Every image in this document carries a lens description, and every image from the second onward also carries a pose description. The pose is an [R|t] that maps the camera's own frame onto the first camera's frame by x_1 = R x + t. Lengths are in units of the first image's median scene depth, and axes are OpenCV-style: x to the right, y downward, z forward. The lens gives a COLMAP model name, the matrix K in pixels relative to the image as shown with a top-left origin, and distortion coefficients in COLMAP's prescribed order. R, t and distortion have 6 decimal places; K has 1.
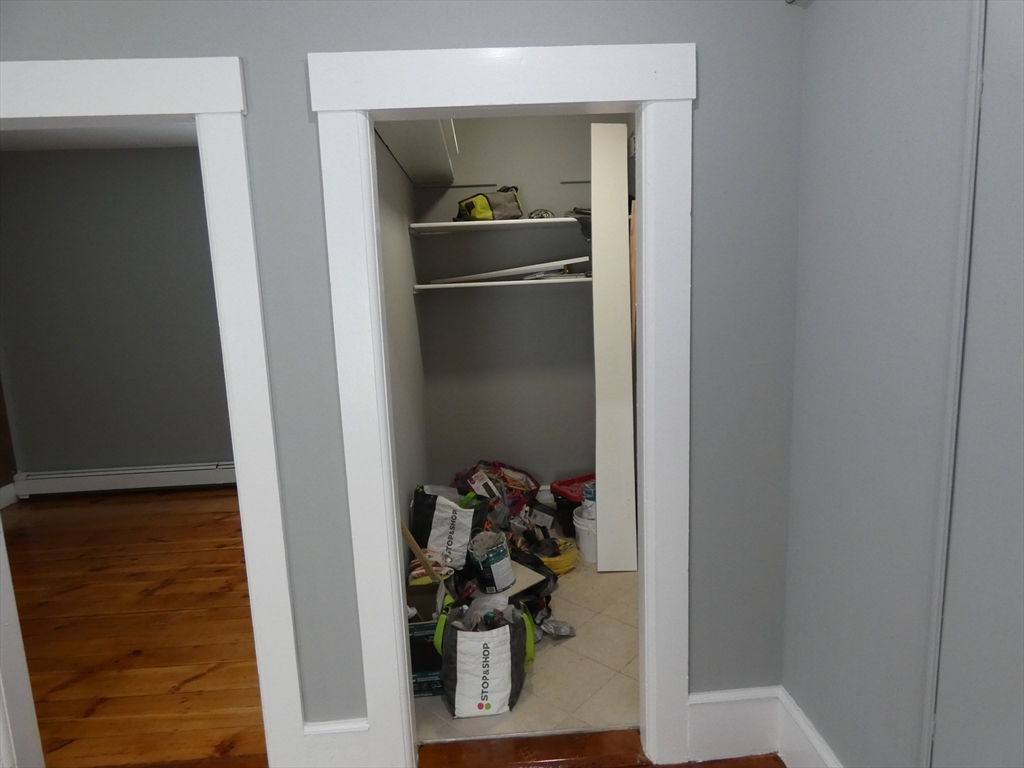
lens RADIAL K [[585.0, 0, 512.0], [0, 585.0, 384.0], [0, 0, 1]] dist [0.004573, 0.001609]
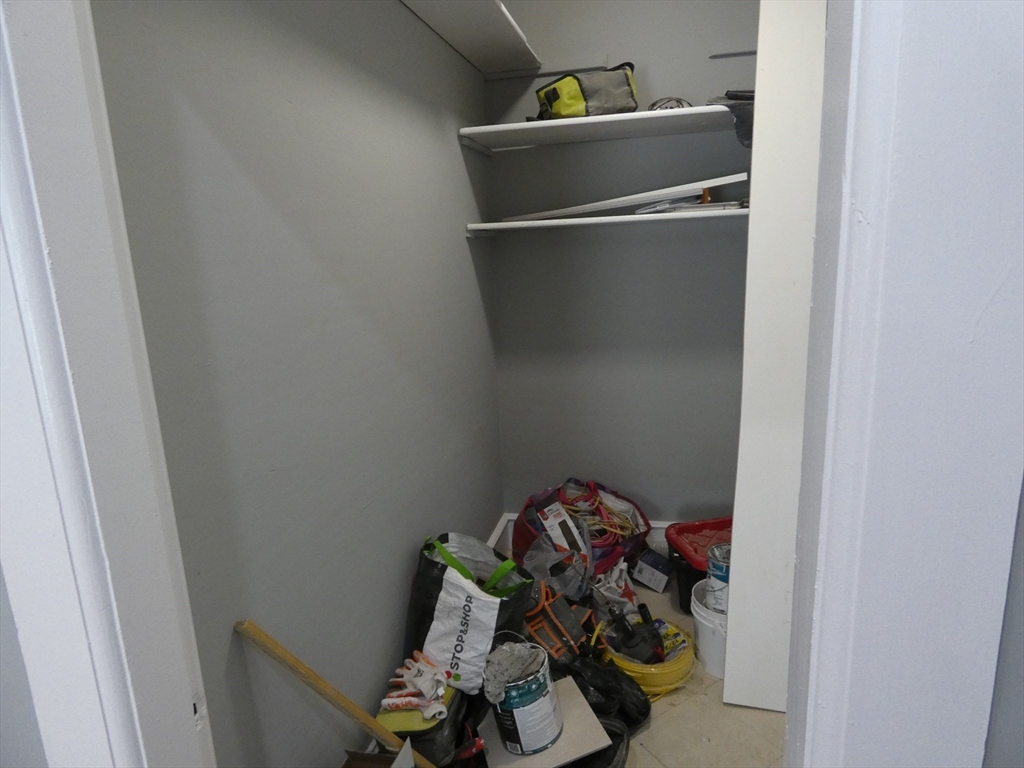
lens RADIAL K [[612.7, 0, 512.0], [0, 612.7, 384.0], [0, 0, 1]] dist [-0.005284, -0.000776]
pose [[0.964849, 0.055375, -0.256905, 0.074259], [-0.038269, 0.996734, 0.071114, -0.038150], [0.260004, -0.058783, 0.963817, 0.330326]]
